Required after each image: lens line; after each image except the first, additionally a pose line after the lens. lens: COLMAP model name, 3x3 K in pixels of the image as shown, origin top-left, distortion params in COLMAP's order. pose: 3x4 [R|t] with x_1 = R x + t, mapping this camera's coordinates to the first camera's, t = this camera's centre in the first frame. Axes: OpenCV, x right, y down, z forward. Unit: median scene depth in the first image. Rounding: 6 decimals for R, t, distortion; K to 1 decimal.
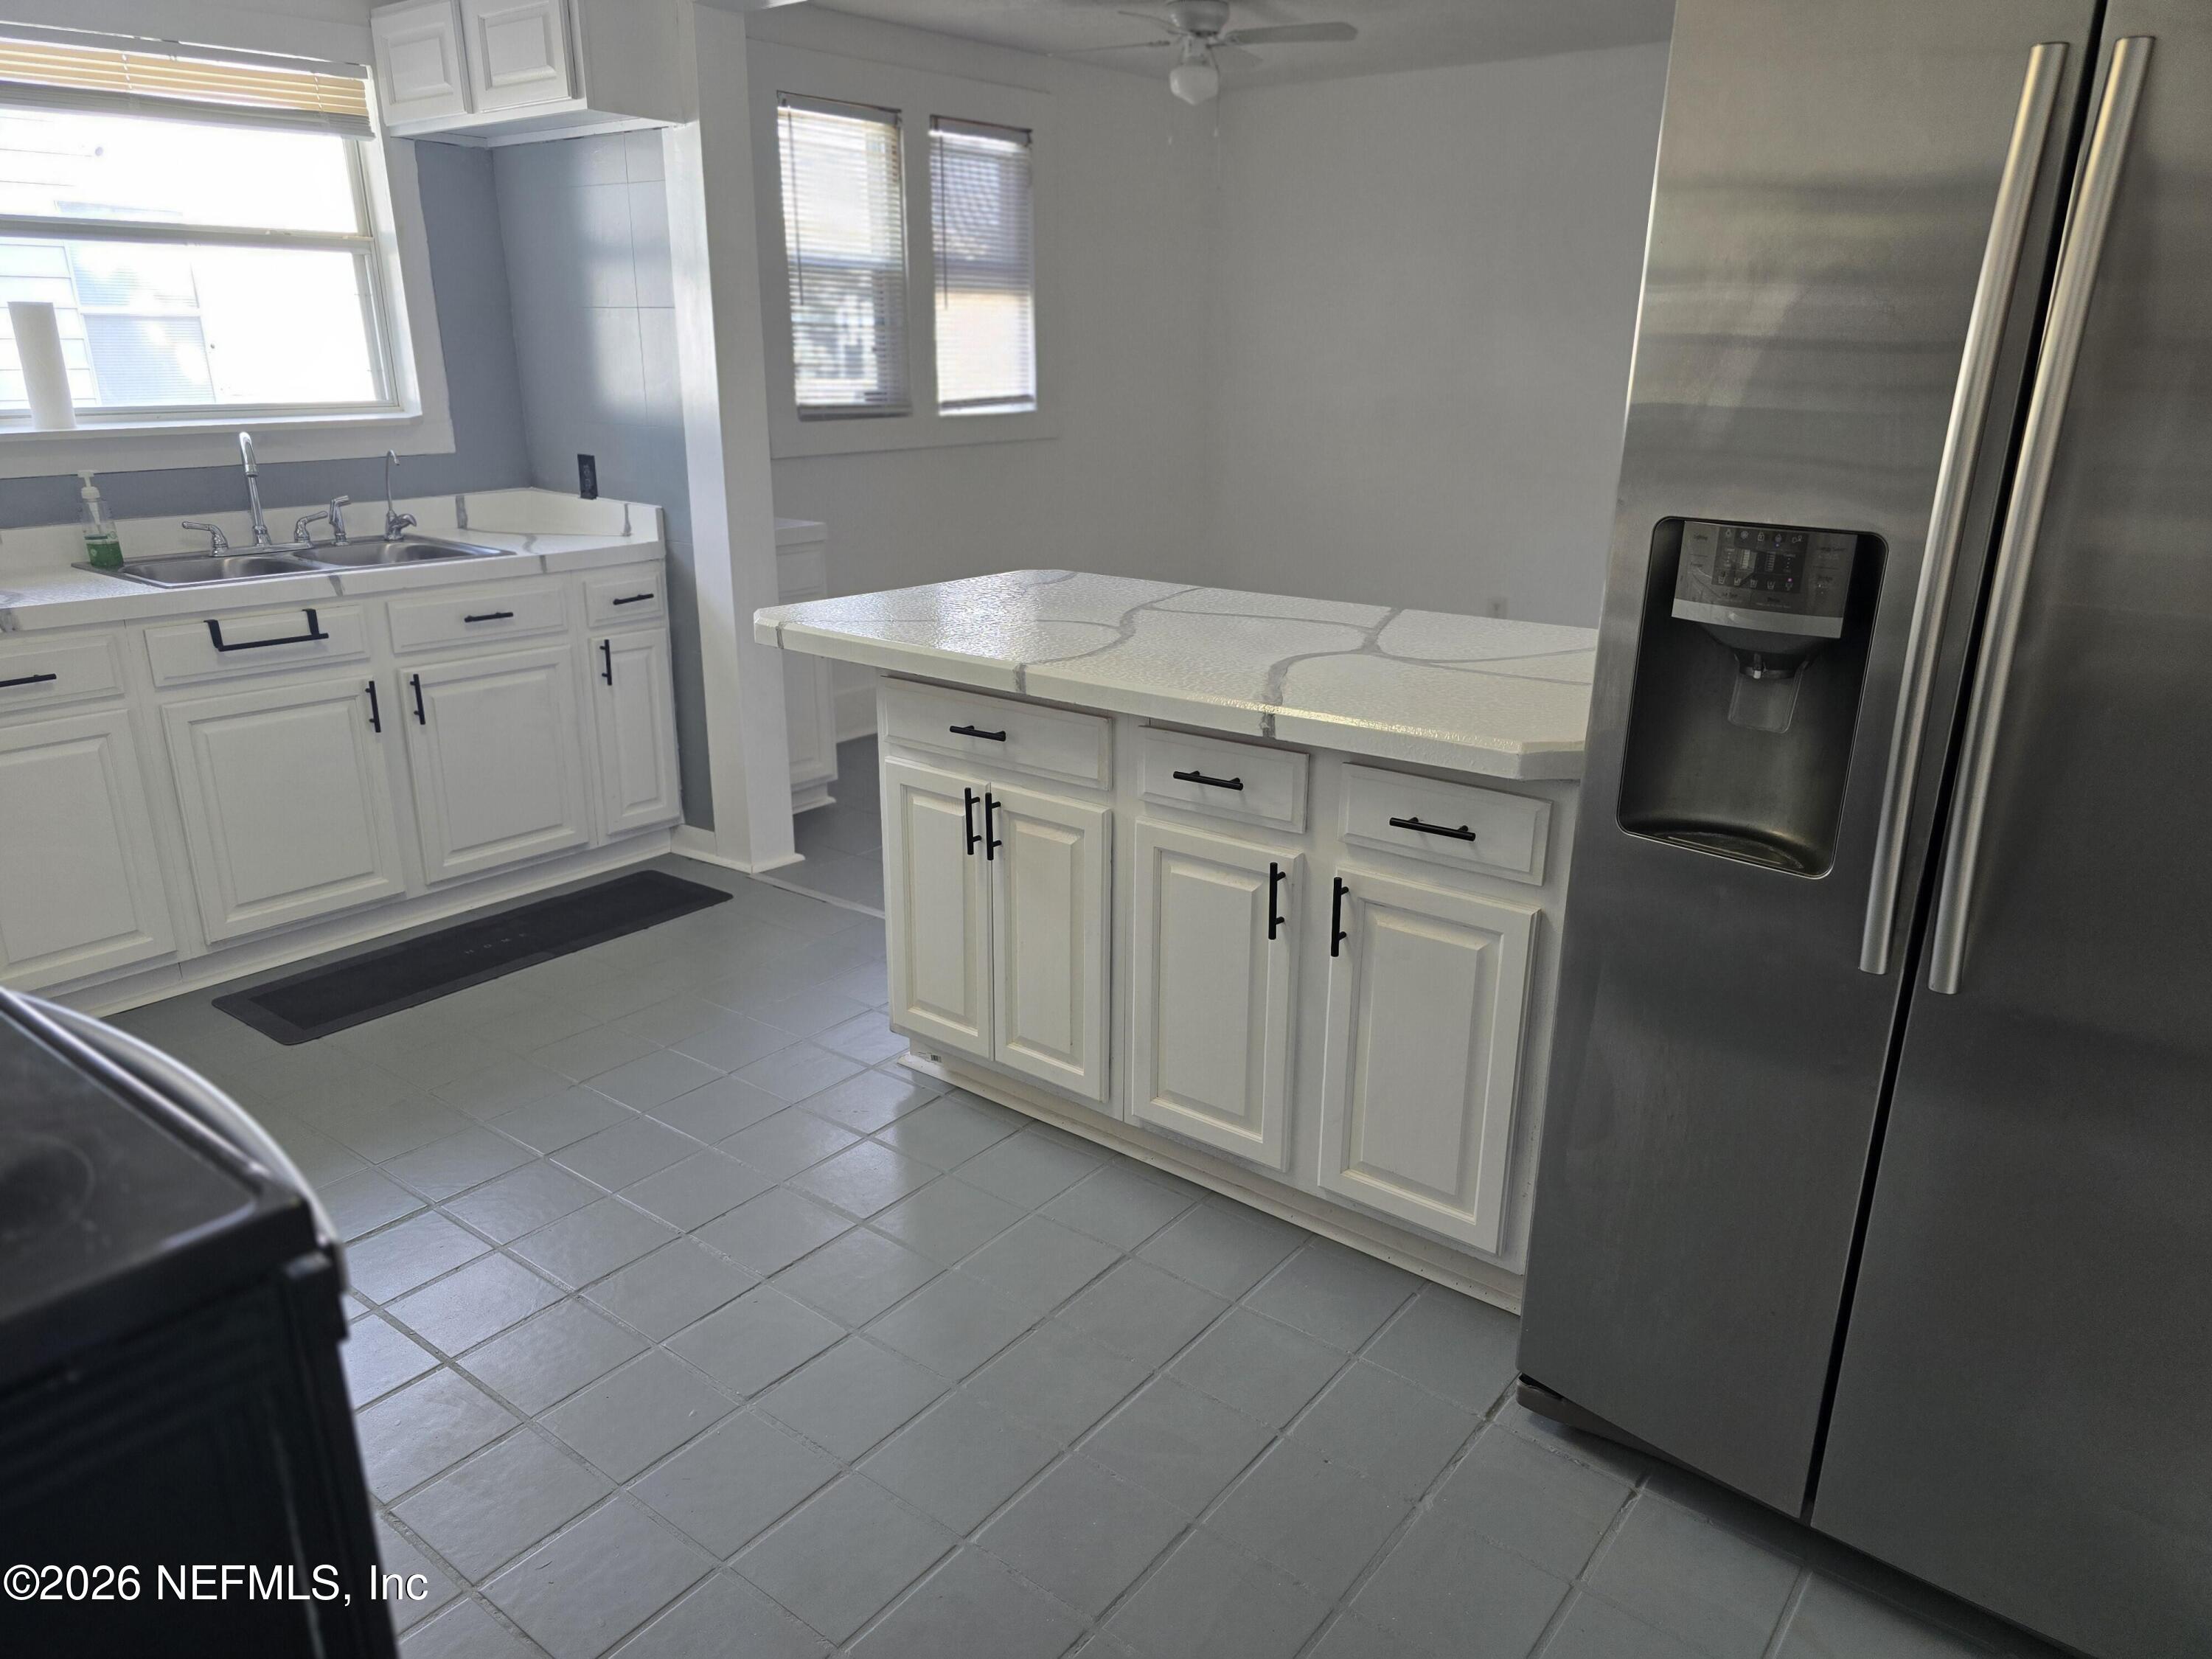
lens RADIAL K [[1487.3, 0, 1106.0], [0, 1487.3, 829.5], [0, 0, 1]] dist [0.042434, -0.038294]
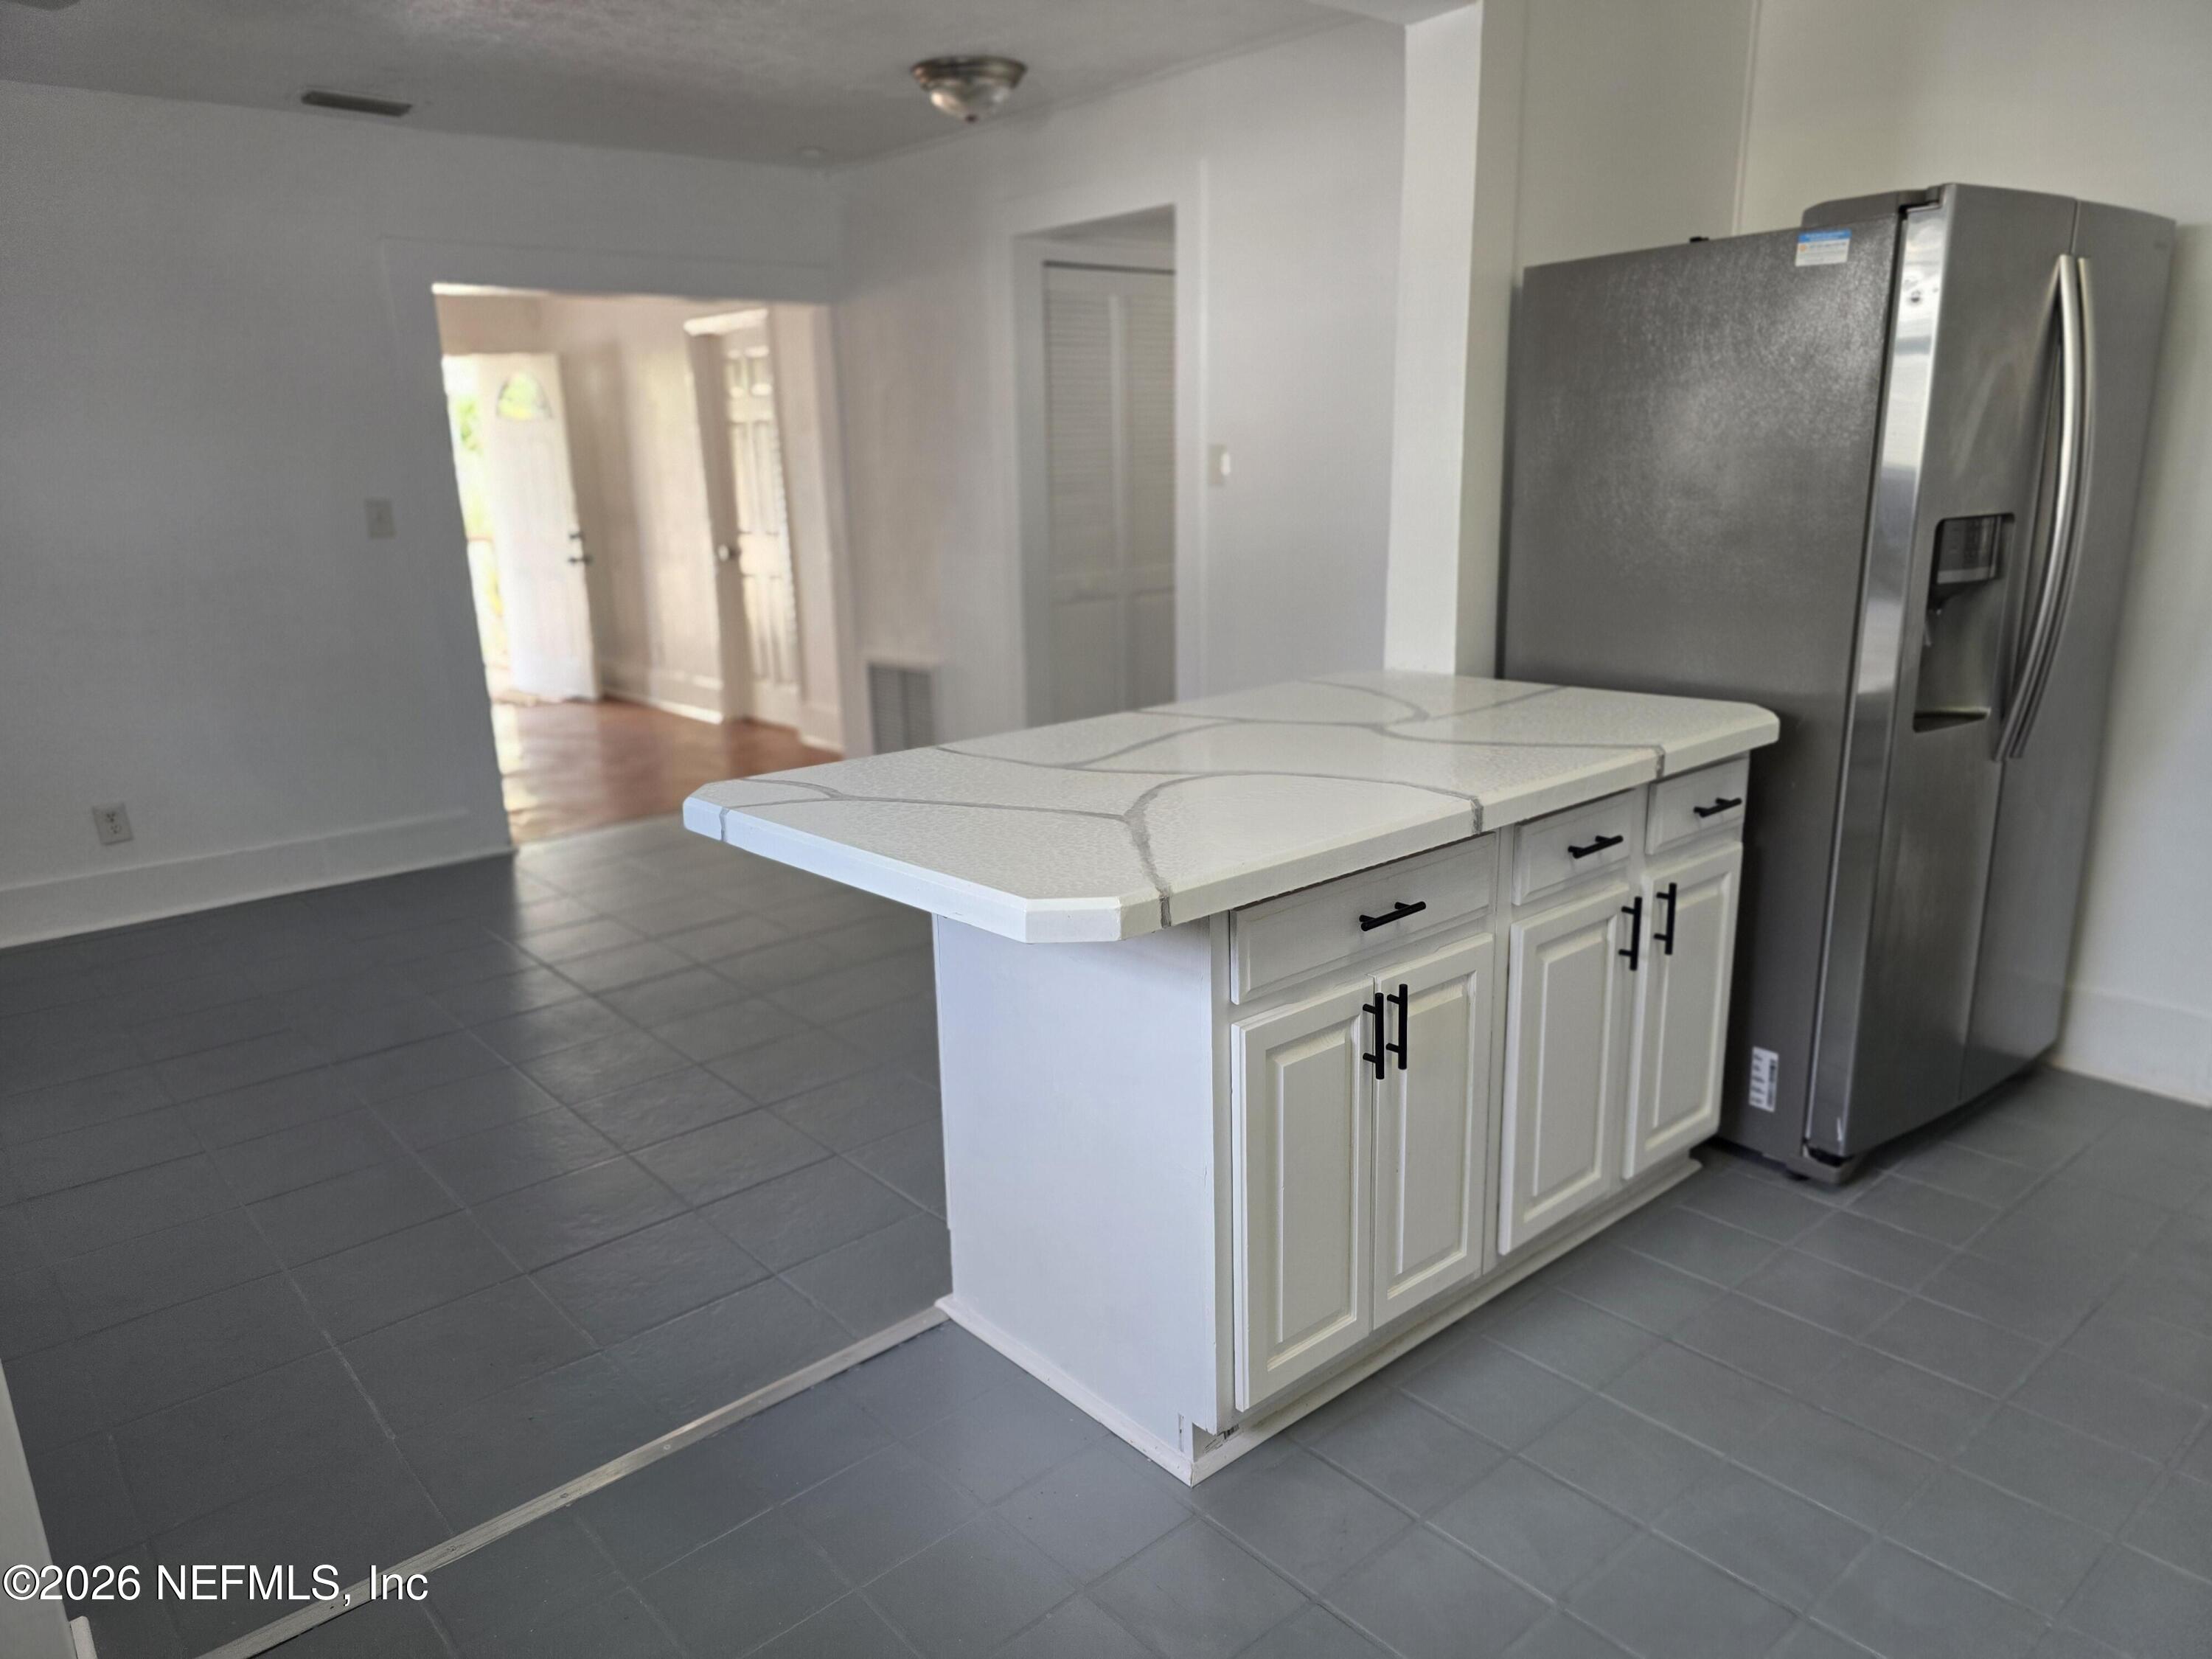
lens RADIAL K [[1487.3, 0, 1106.0], [0, 1487.3, 829.5], [0, 0, 1]] dist [0.042434, -0.038294]
pose [[0.194752, -0.243253, 0.950210, -0.862533], [0.327114, 0.929406, 0.170883, -0.294795], [-0.924699, 0.277547, 0.260575, 0.947791]]
